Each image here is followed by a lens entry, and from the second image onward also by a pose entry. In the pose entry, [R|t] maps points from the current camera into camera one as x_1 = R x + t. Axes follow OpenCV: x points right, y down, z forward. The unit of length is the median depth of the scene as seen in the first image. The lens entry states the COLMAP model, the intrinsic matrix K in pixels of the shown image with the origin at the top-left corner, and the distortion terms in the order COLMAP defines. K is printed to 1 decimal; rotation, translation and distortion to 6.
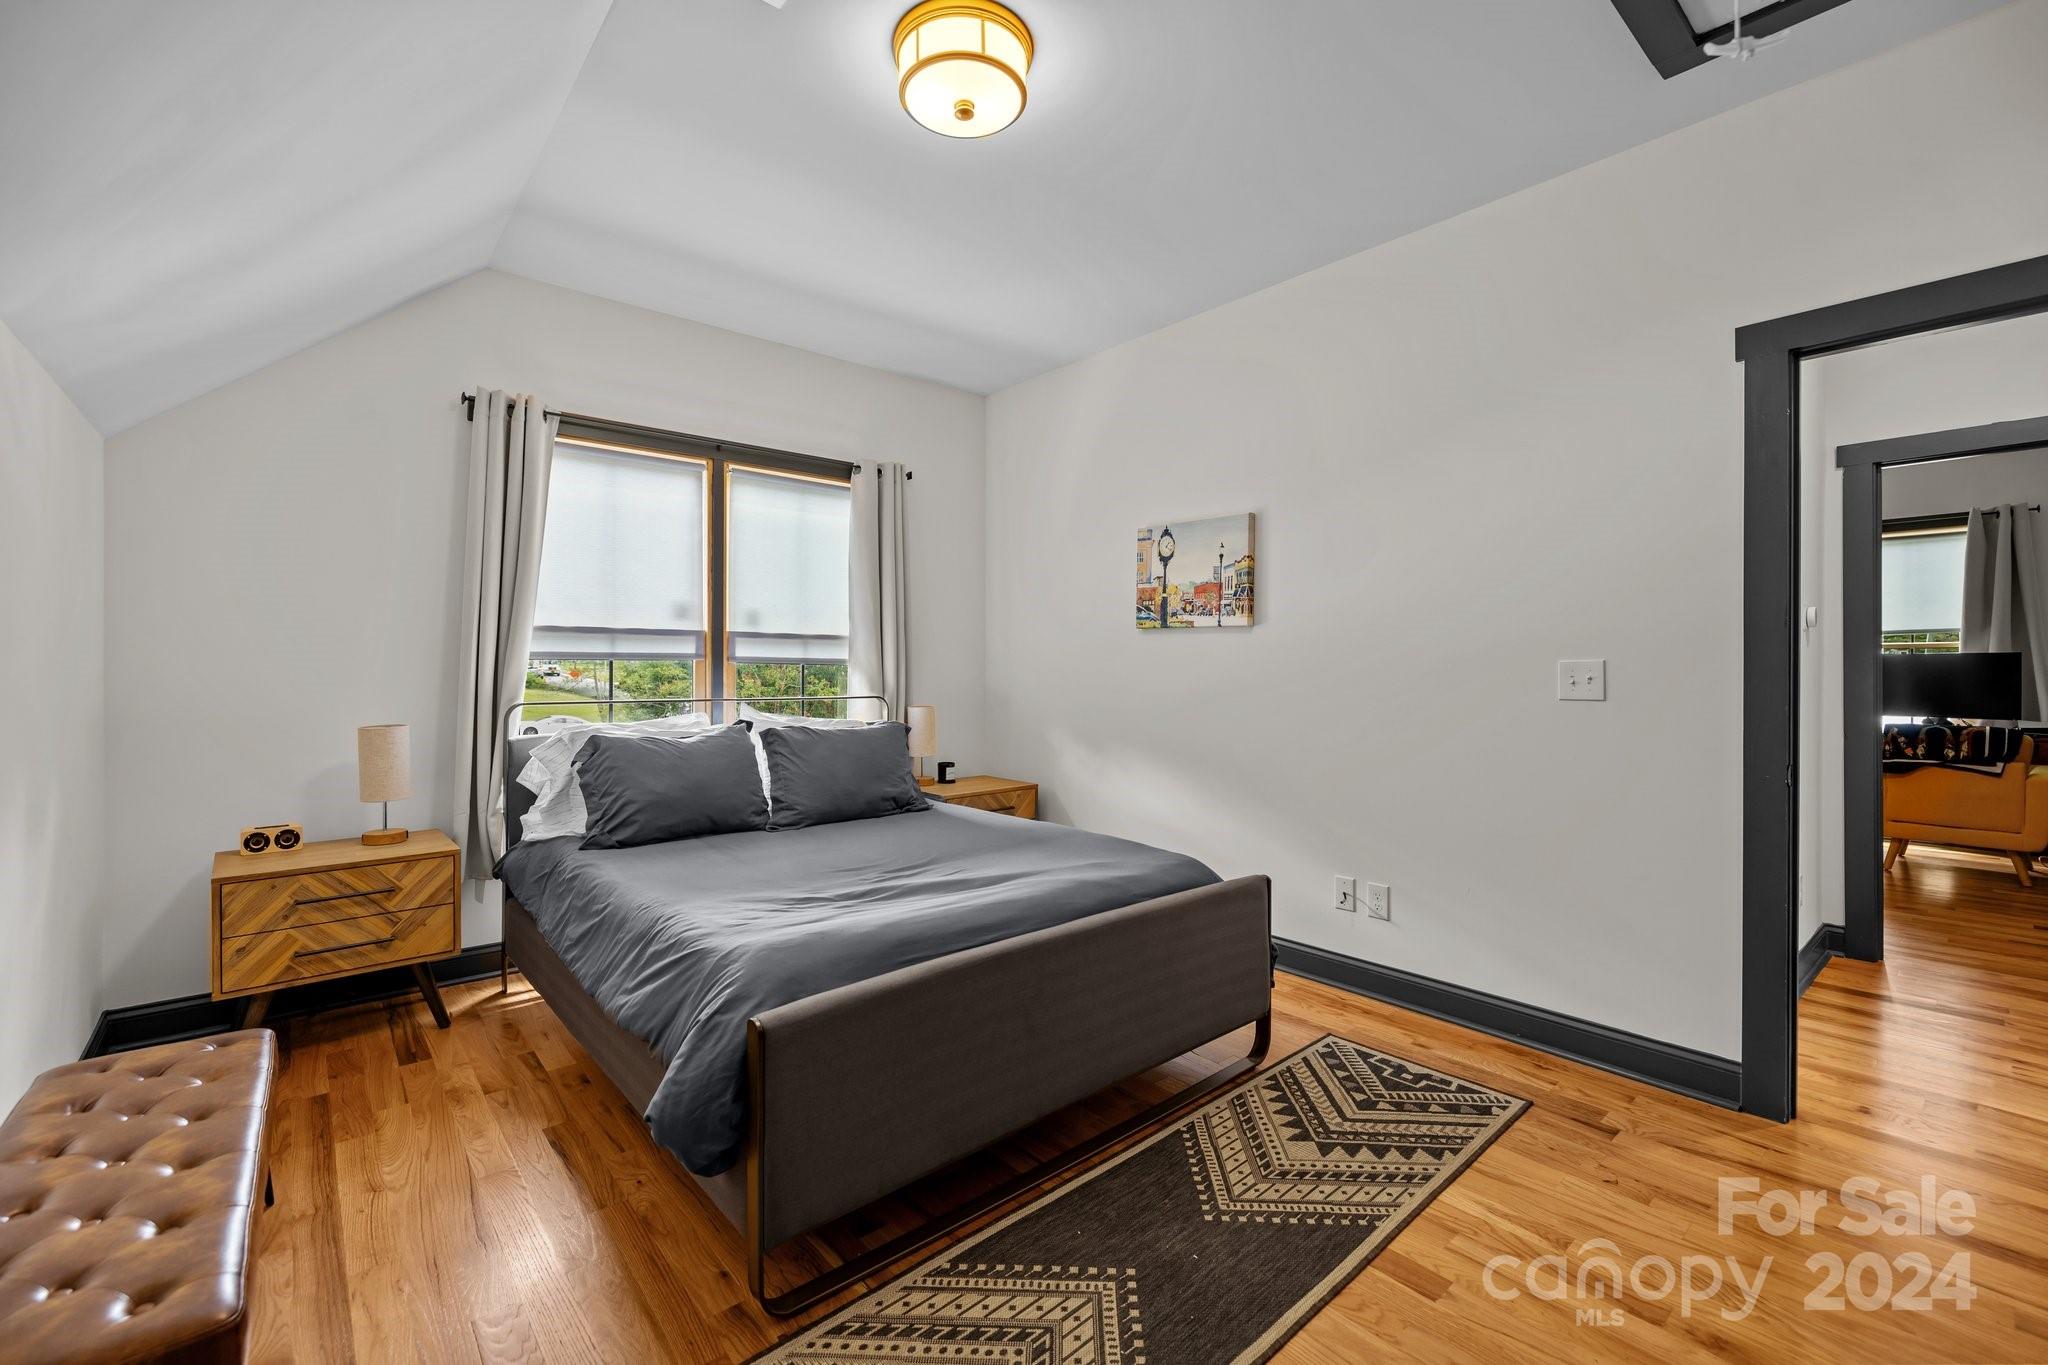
lens RADIAL K [[860.3, 0, 1022.5], [0, 860.3, 661.1], [0, 0, 1]] dist [0.001343, 0.000011]
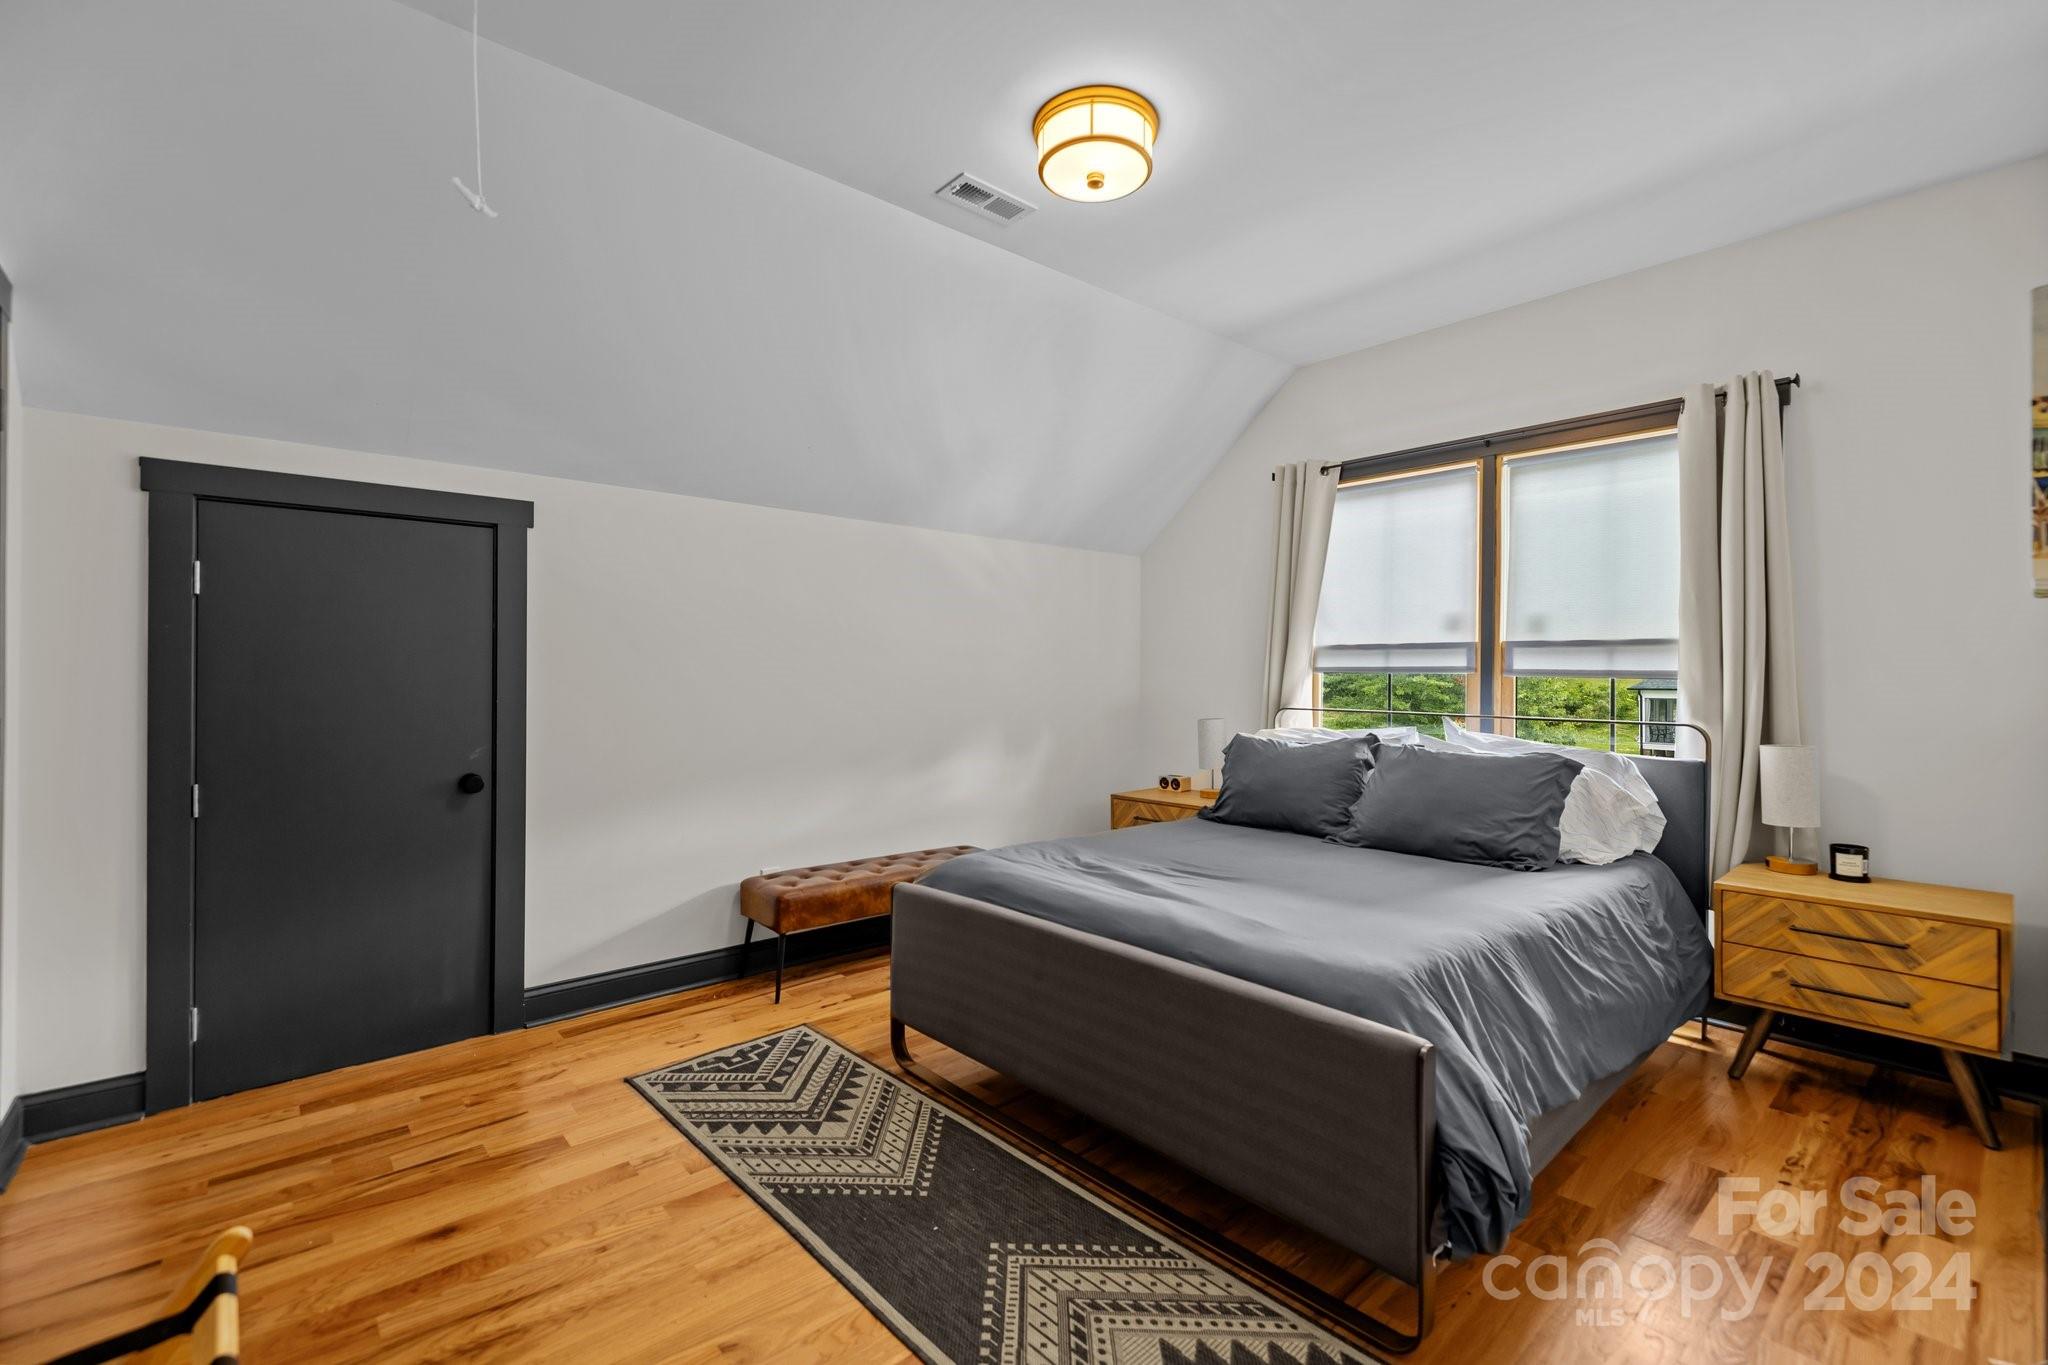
lens RADIAL K [[883.1, 0, 1014.4], [0, 883.1, 658.7], [0, 0, 1]] dist [0.000347, -0.000140]
pose [[0.014164, -0.020112, -0.999697, 0.807601], [-0.000654, 0.999797, -0.020124, 0.003588], [0.999899, 0.000939, 0.014148, 0.664896]]
